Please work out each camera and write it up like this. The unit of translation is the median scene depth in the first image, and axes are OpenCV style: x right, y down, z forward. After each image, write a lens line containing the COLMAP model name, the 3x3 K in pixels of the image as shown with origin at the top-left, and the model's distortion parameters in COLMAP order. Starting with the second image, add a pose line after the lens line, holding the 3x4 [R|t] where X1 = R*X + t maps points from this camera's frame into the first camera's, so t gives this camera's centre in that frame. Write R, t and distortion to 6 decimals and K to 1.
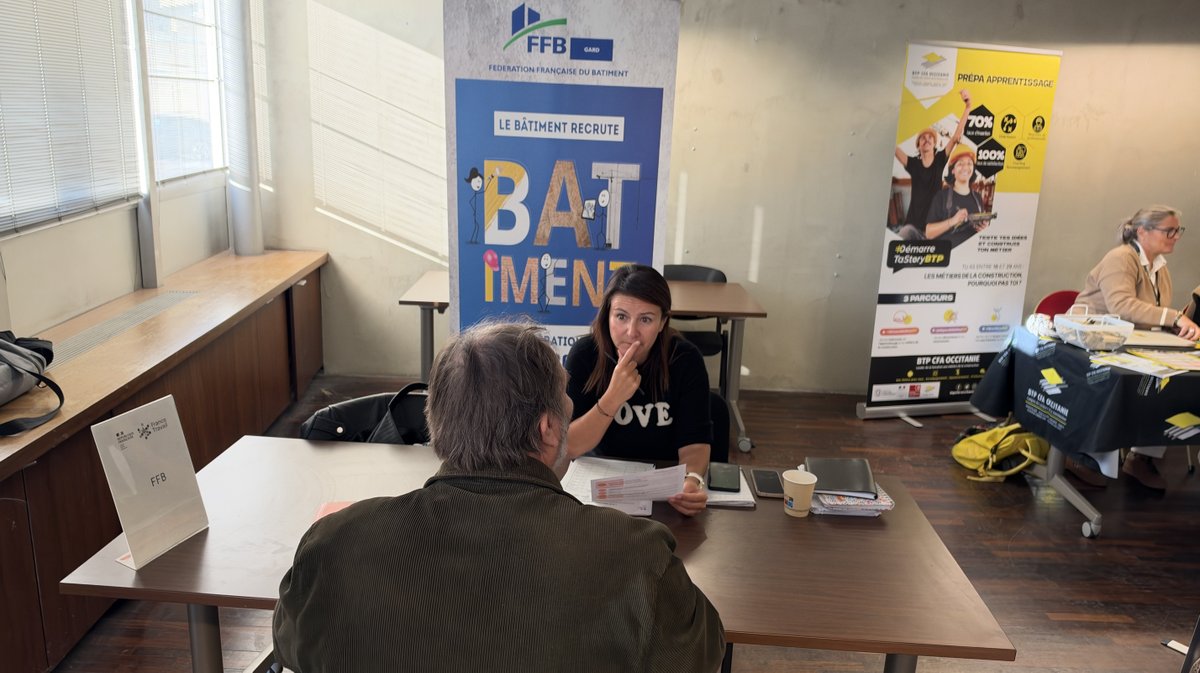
lens RADIAL K [[846.9, 0, 598.0], [0, 846.9, 324.1], [0, 0, 1]] dist [-0.003265, -0.005744]
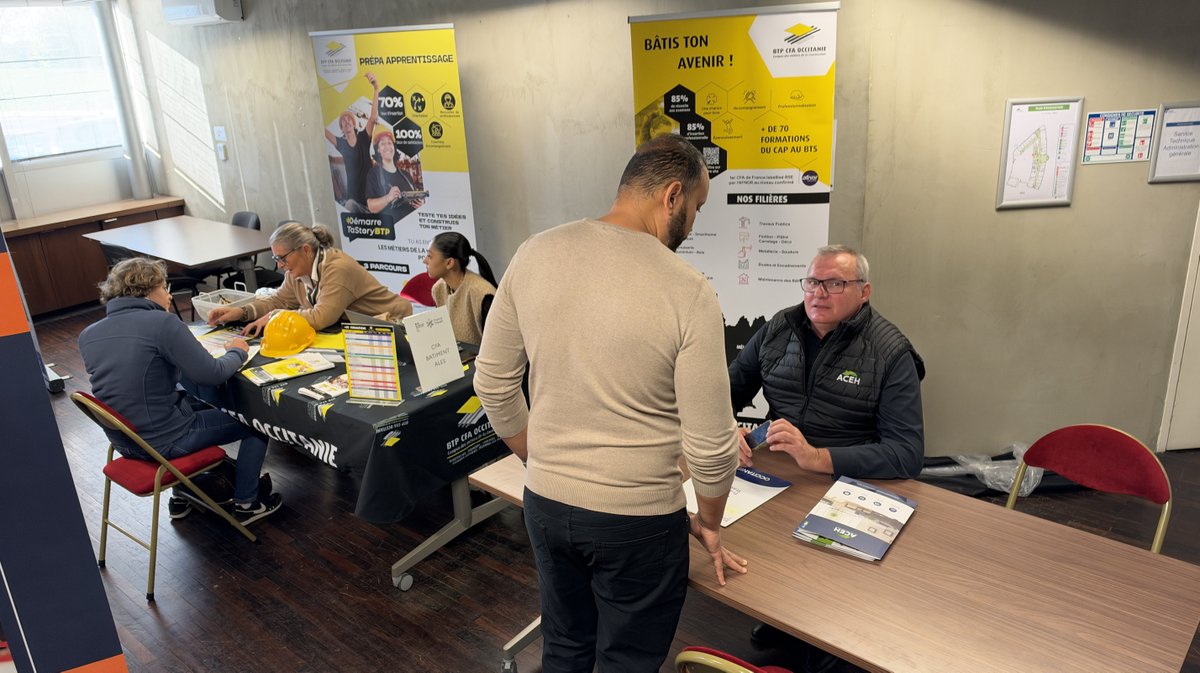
lens RADIAL K [[846.9, 0, 601.4], [0, 846.9, 345.8], [0, 0, 1]] dist [-0.003265, -0.005744]
pose [[0.747188, 0.160827, -0.644861, 1.347379], [-0.084553, 0.985398, 0.147786, -0.118585], [0.659213, -0.055899, 0.749876, 0.370237]]
